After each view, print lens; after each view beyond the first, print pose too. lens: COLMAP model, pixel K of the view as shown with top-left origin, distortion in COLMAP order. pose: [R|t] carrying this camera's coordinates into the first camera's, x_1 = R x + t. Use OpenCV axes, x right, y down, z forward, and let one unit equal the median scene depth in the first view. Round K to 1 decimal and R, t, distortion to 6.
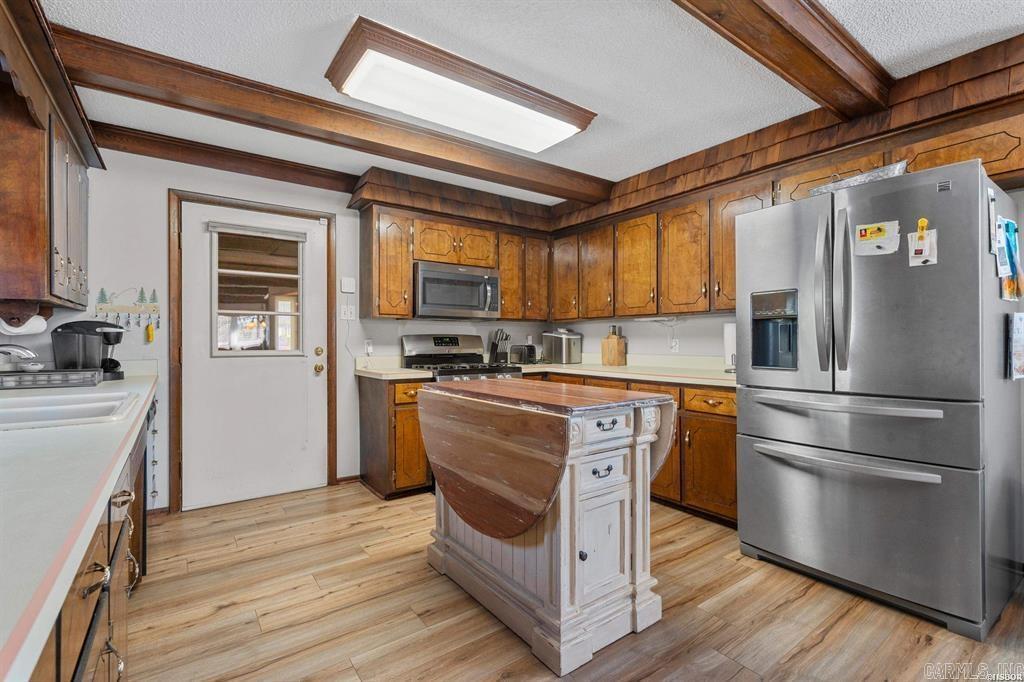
lens RADIAL K [[468.6, 0, 514.1], [0, 468.6, 333.2], [0, 0, 1]] dist [0.000569, 0.000364]
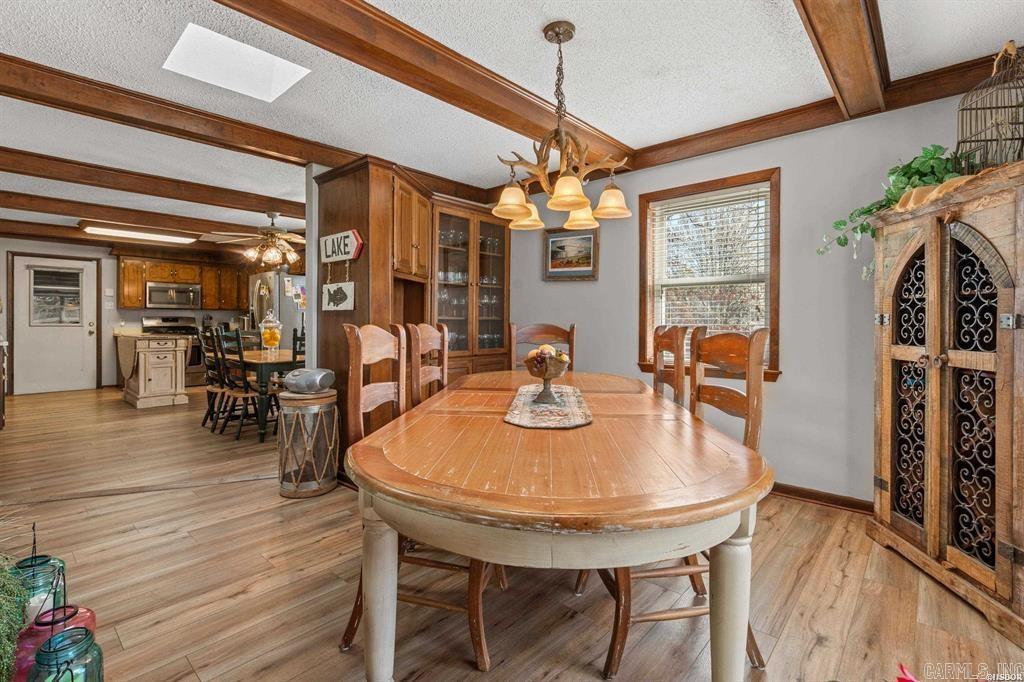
lens RADIAL K [[464.1, 0, 510.0], [0, 464.1, 319.6], [0, 0, 1]] dist [-0.002438, -0.000696]
pose [[0.982005, 0.006631, 0.188738, 0.992613], [-0.007264, 0.999970, 0.002665, -0.000772], [-0.188715, -0.003988, 0.982024, -1.335116]]
